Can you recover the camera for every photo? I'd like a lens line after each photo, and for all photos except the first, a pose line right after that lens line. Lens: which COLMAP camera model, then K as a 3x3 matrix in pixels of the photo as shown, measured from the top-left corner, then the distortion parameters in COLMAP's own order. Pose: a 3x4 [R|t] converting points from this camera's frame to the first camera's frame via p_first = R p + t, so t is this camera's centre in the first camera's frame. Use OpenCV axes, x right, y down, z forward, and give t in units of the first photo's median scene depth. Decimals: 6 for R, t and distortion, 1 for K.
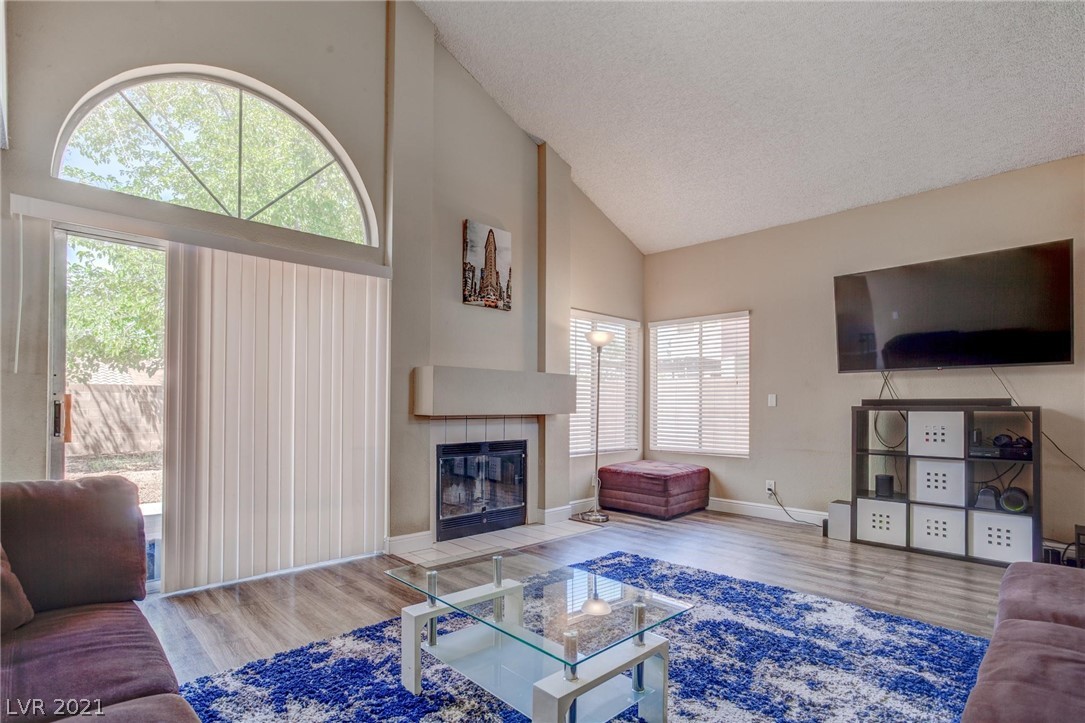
lens RADIAL K [[536.9, 0, 531.9], [0, 536.9, 398.4], [0, 0, 1]] dist [-0.019187, 0.004442]
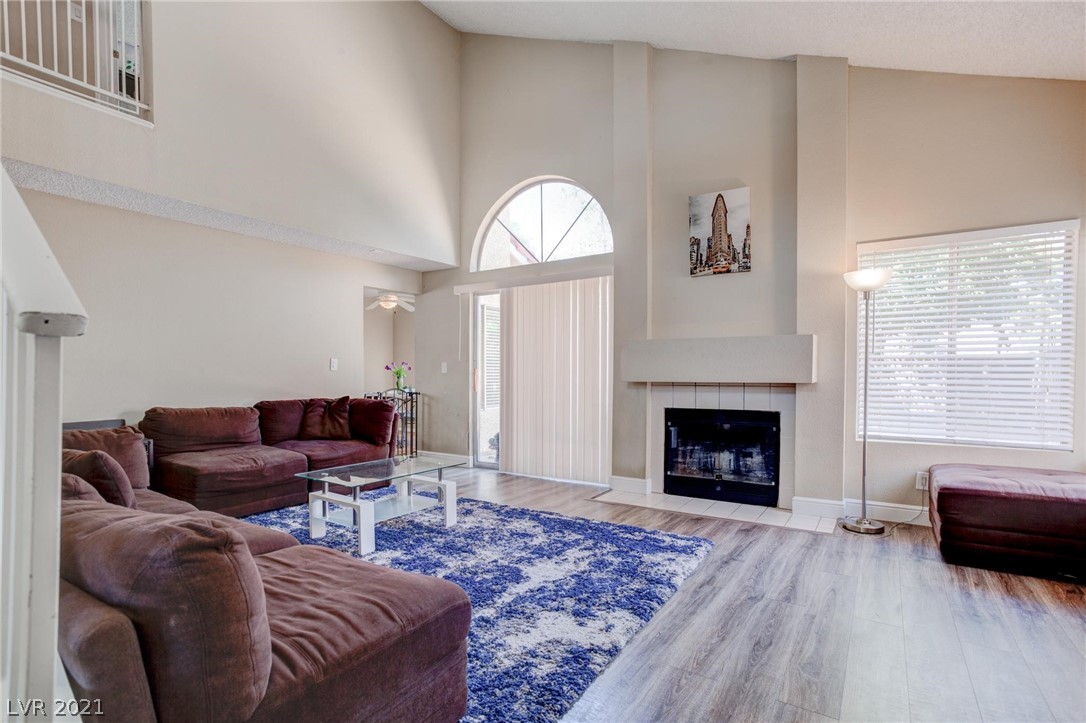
lens RADIAL K [[537.4, 0, 542.1], [0, 537.4, 369.2], [0, 0, 1]] dist [-0.019187, 0.004442]
pose [[0.215090, -0.006304, -0.976574, 0.875150], [0.016669, 0.999857, -0.002783, 0.003672], [0.976452, -0.015680, 0.215165, 0.500039]]
